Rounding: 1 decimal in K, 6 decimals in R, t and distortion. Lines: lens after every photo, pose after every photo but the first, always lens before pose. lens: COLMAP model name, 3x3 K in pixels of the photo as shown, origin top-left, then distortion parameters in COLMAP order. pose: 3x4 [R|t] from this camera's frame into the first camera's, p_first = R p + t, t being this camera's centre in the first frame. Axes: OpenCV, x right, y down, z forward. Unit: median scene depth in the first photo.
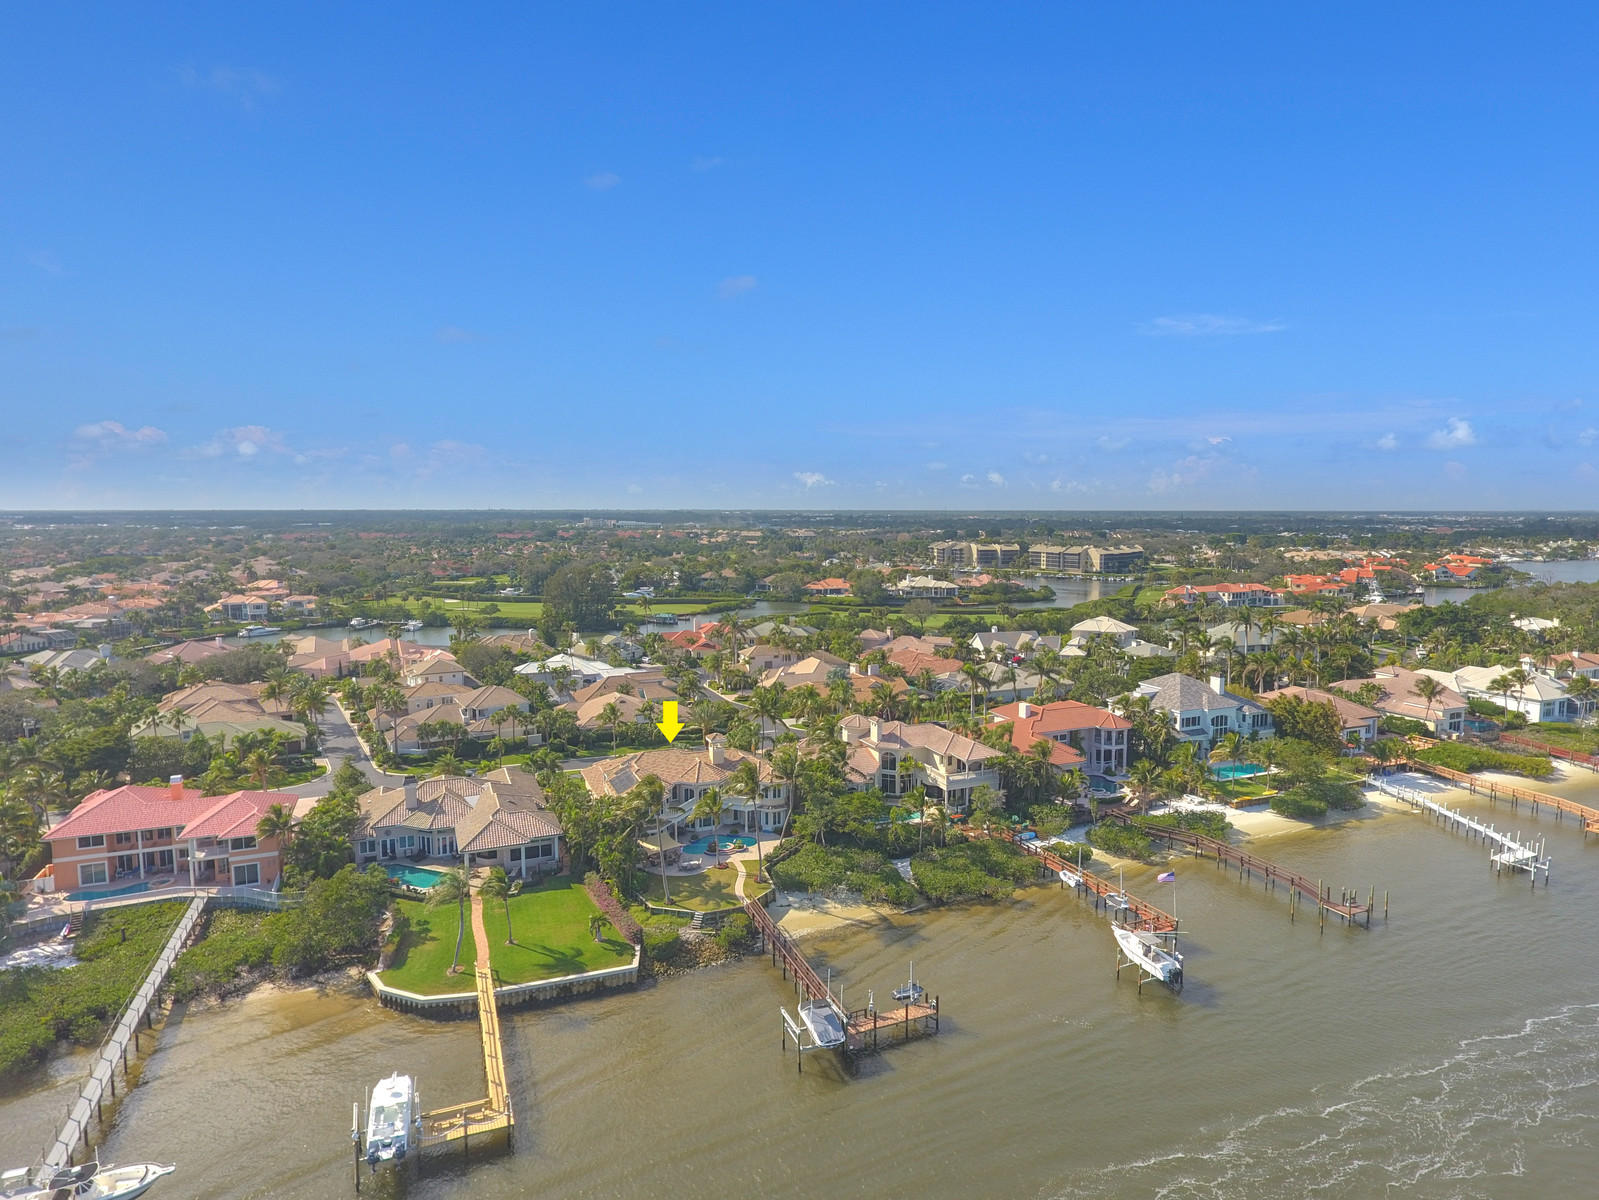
lens RADIAL K [[915.3, 0, 799.0], [0, 915.3, 601.4], [0, 0, 1]] dist [-0.012209, 0.001556]
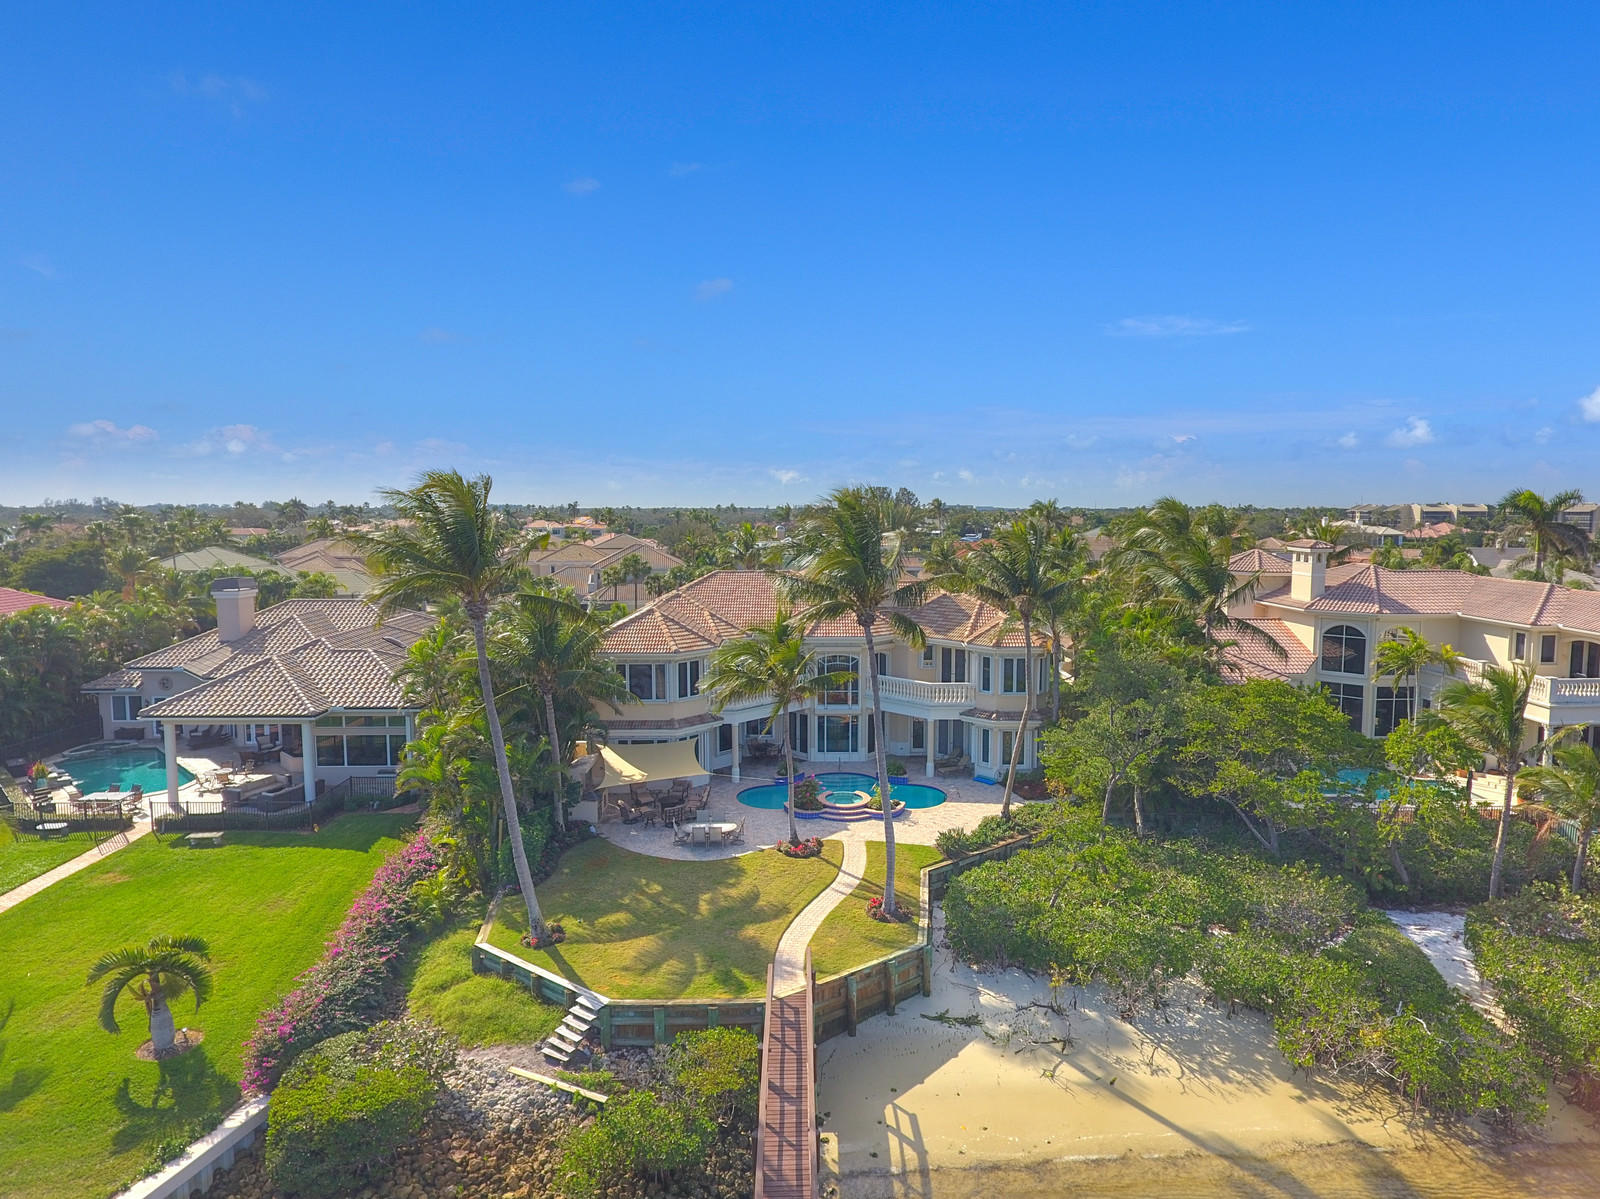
lens RADIAL K [[915.8, 0, 779.1], [0, 915.8, 568.0], [0, 0, 1]] dist [-0.012209, 0.001556]
pose [[0.916427, 0.016408, -0.399866, 0.040692], [-0.026891, 0.999426, -0.020621, 0.193859], [0.399298, 0.029651, 0.916342, 0.686333]]
